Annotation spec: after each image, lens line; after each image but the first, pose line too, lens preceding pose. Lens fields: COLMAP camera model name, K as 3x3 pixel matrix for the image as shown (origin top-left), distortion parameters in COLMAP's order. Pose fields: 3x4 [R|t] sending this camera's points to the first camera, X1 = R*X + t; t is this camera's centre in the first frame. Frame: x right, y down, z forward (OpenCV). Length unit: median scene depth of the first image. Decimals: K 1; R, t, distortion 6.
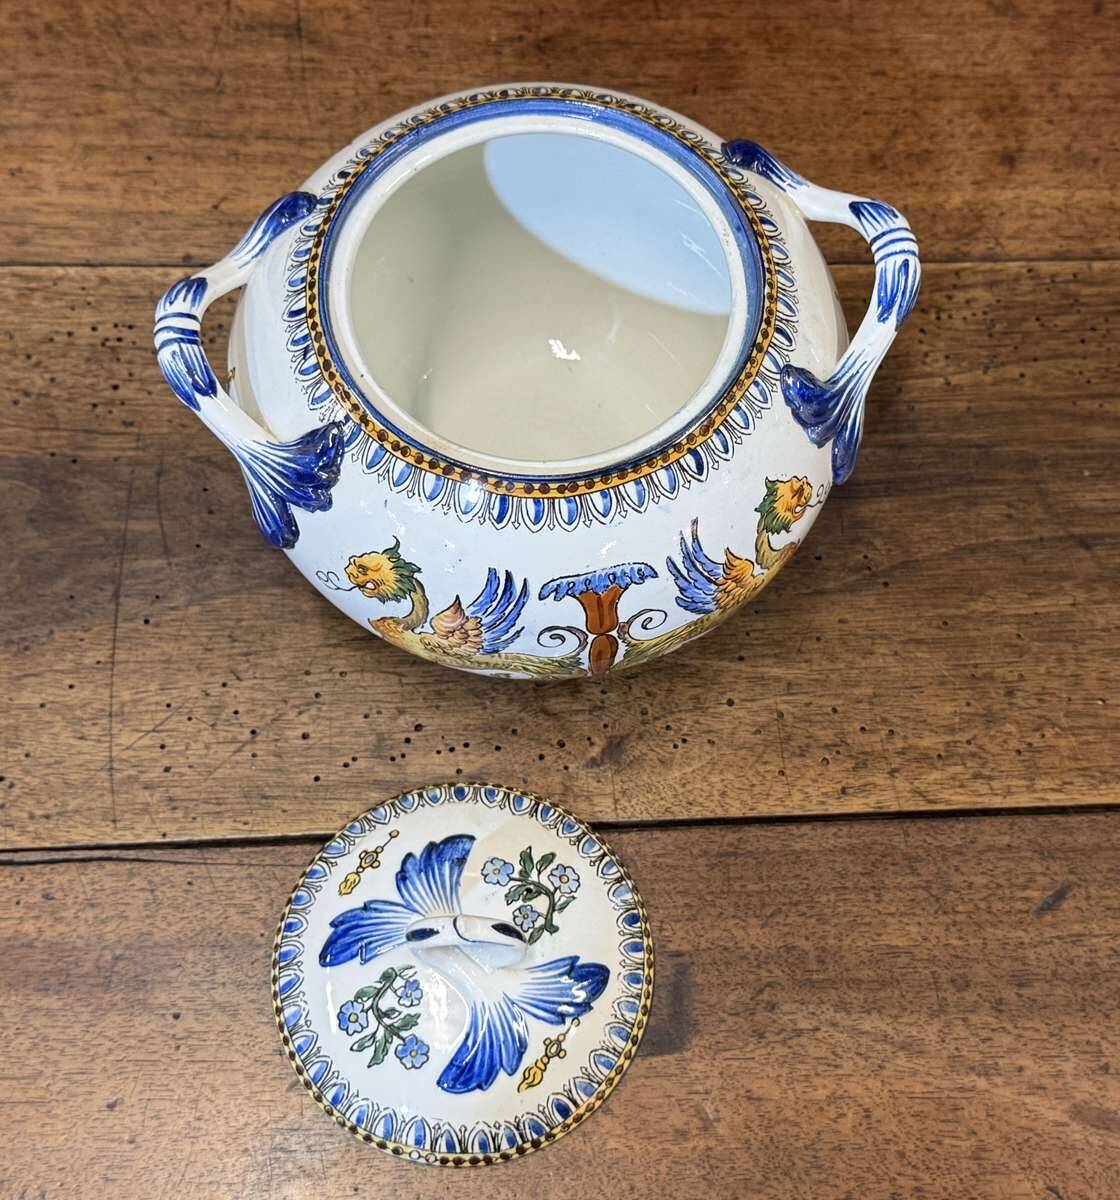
lens RADIAL K [[1901.3, 0, 560.0], [0, 1901.3, 600.0], [0, 0, 1]] dist [0.185928, -0.419439]
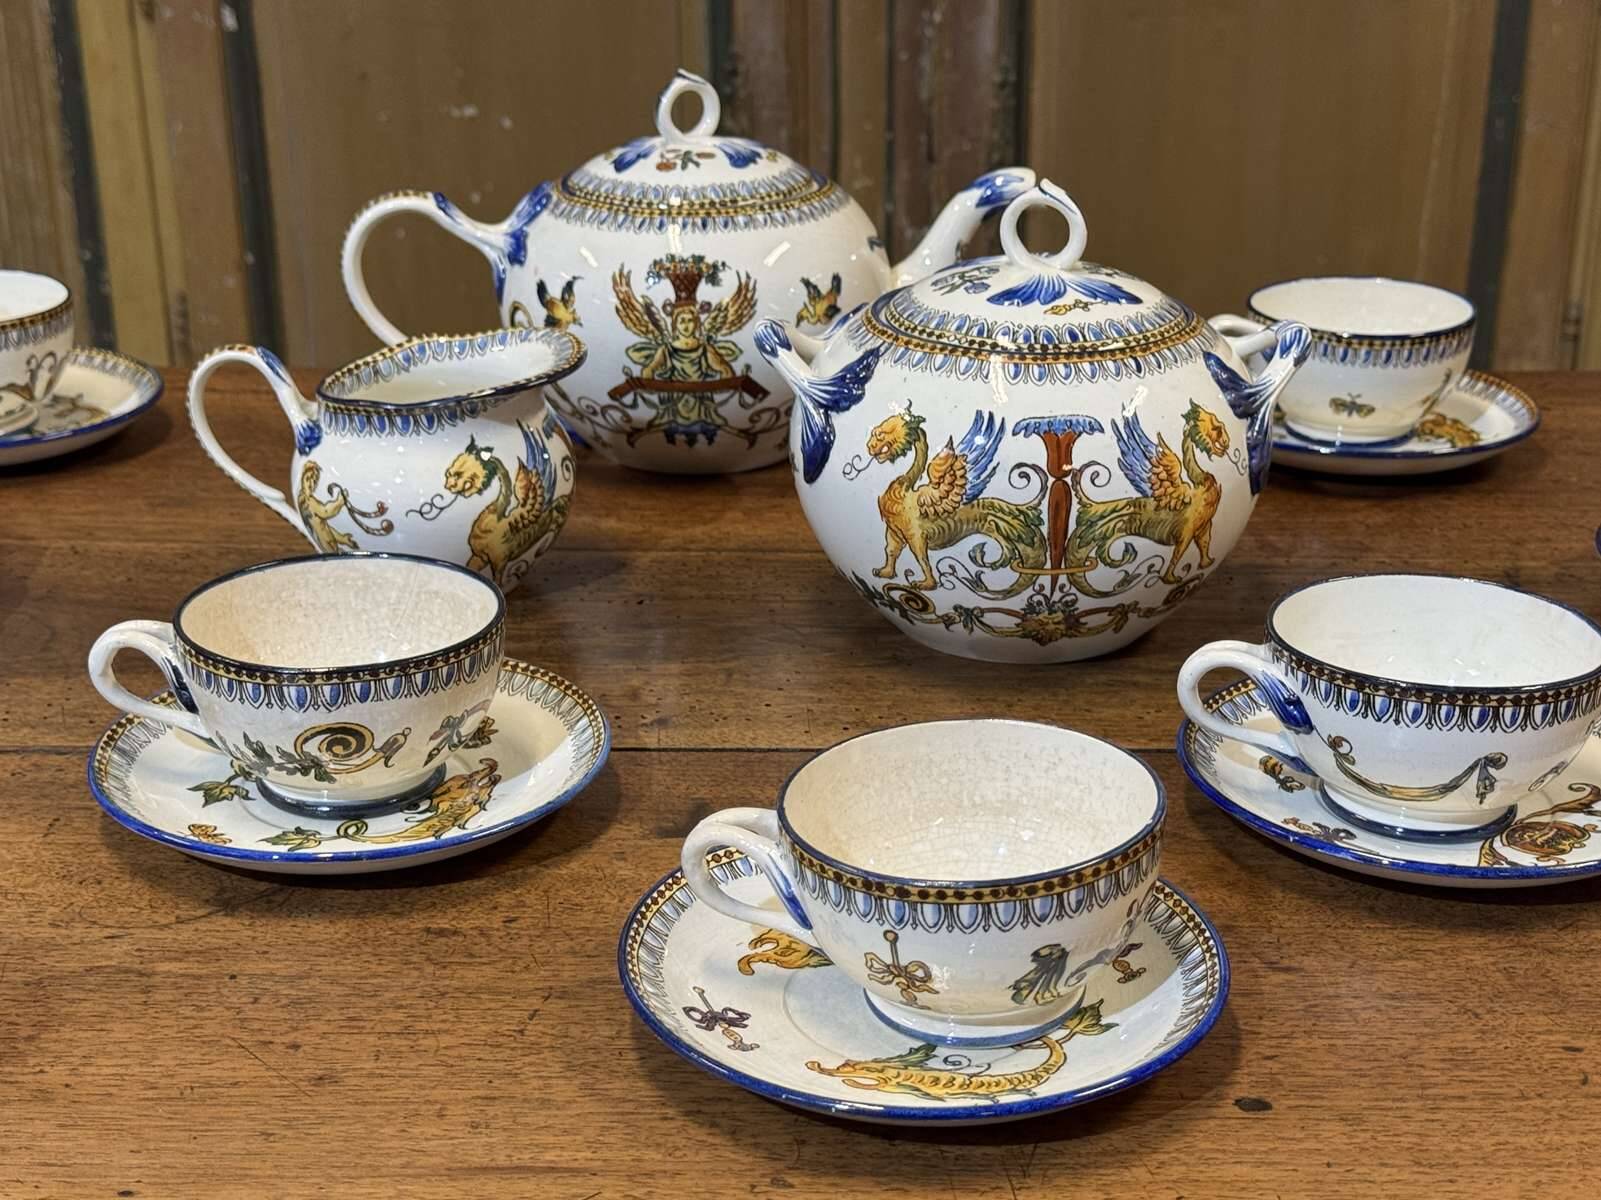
lens RADIAL K [[2488.1, 0, 795.0], [0, 2488.1, 623.0], [0, 0, 1]] dist [0.153471, -0.218962]
pose [[0.988615, 0.044529, -0.143729, 0.083433], [-0.133193, 0.703369, -0.698235, 1.167449], [0.070003, 0.709429, 0.701292, -0.118695]]
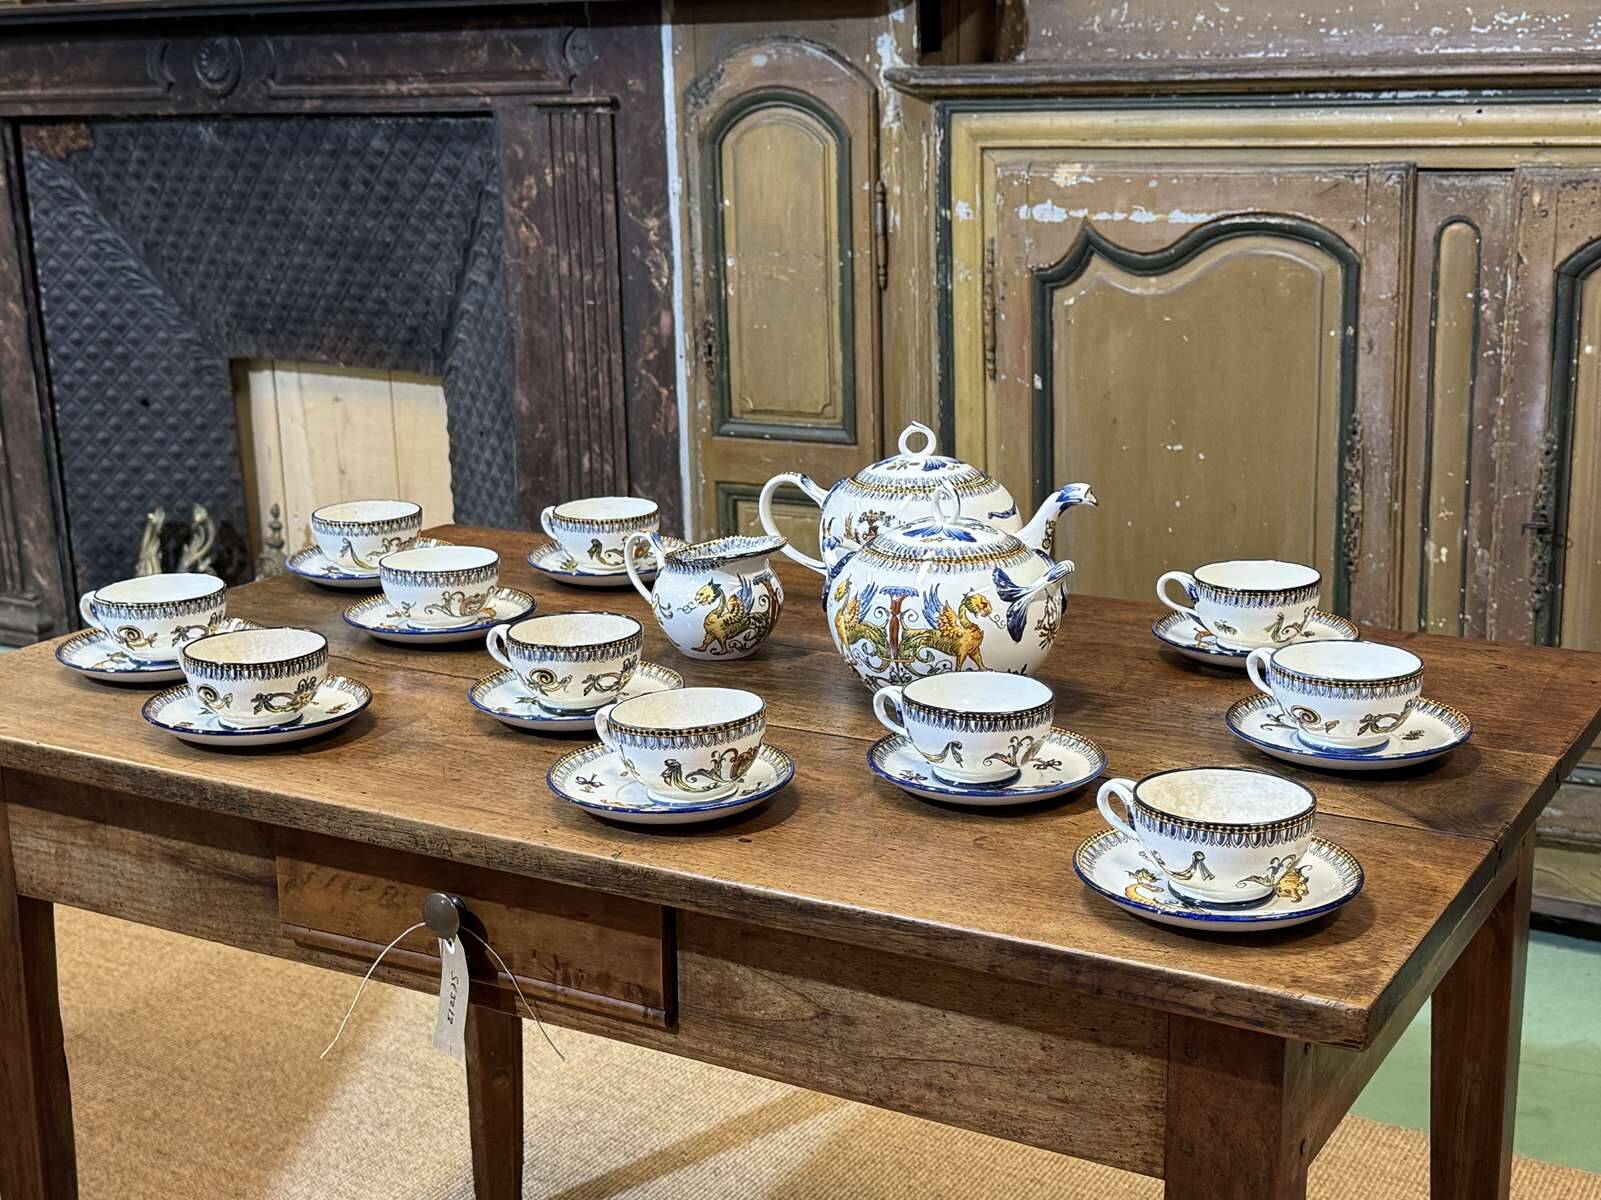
lens RADIAL K [[2154.7, 0, 794.7], [0, 2154.7, 621.0], [0, 0, 1]] dist [0.146177, -0.127372]
pose [[0.776201, 0.128071, -0.617341, 1.657439], [-0.565323, 0.574890, -0.591533, 1.758980], [0.279145, 0.808146, 0.518631, -0.588251]]
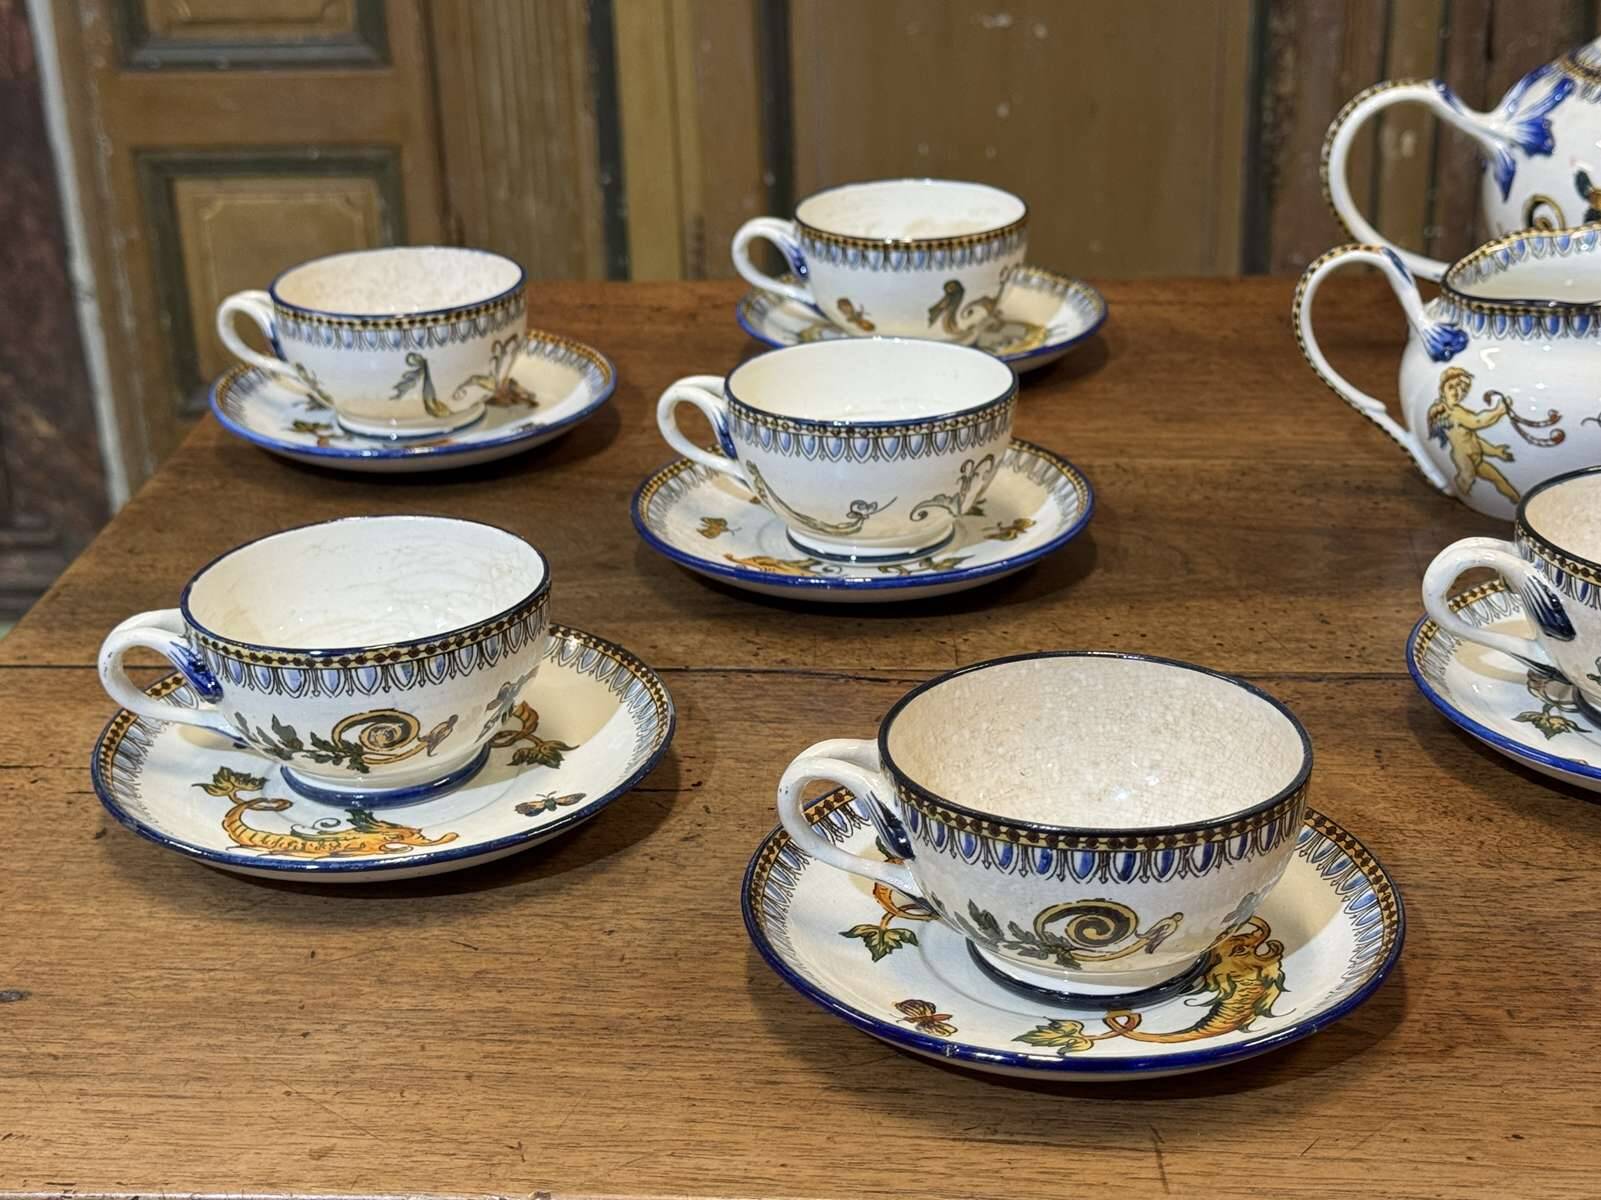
lens RADIAL K [[2488.1, 0, 795.0], [0, 2488.1, 623.0], [0, 0, 1]] dist [0.153471, -0.218962]
pose [[0.976440, 0.047031, -0.210600, -0.555646], [-0.178693, 0.723340, -0.666970, 1.196781], [0.120967, 0.688889, 0.714702, -0.101350]]
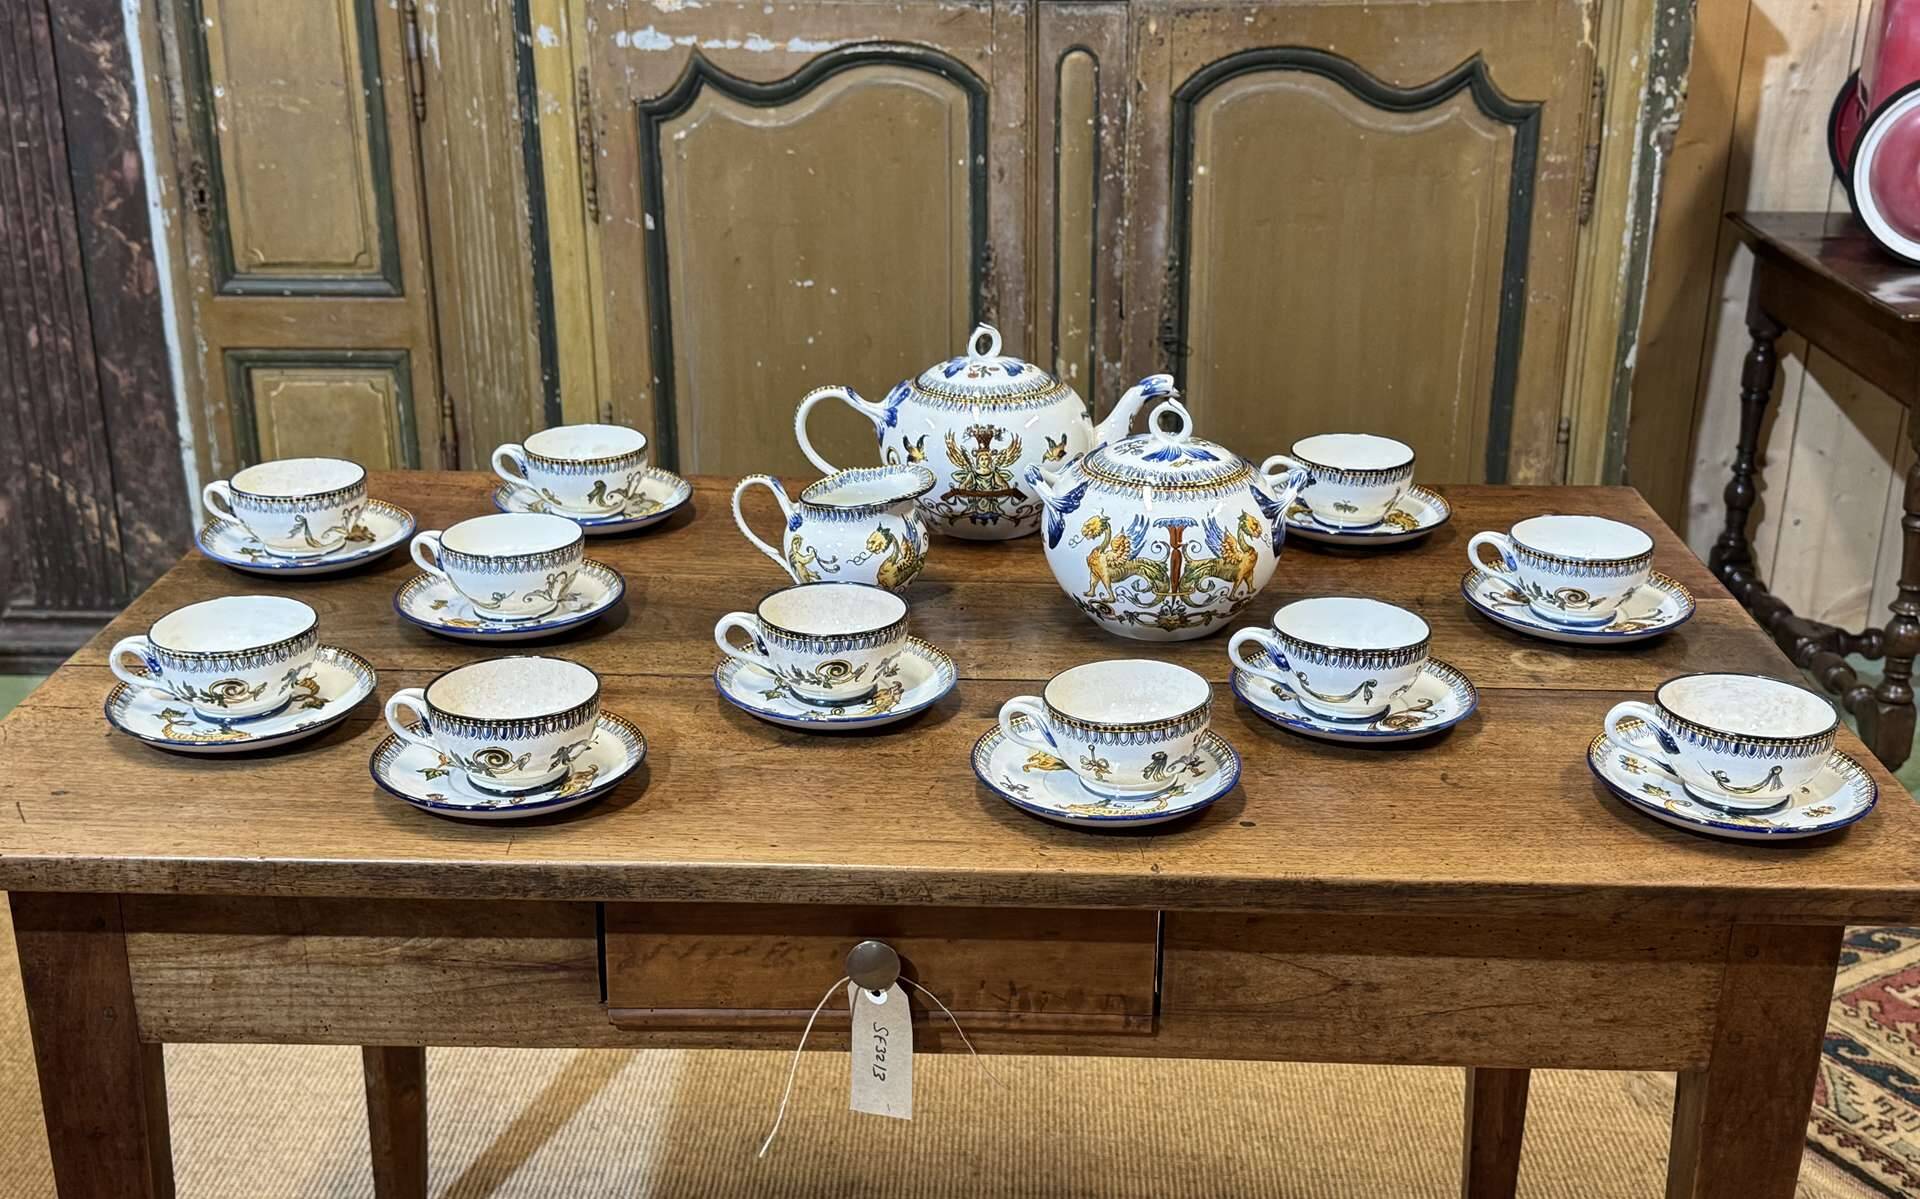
lens RADIAL K [[2148.0, 0, 961.5], [0, 2148.0, 573.8], [0, 0, 1]] dist [0.189001, -0.412685]
pose [[0.984802, 0.049850, -0.166372, 0.204869], [-0.155631, 0.678507, -0.717918, 2.006526], [0.077096, 0.732900, 0.675954, -0.910186]]
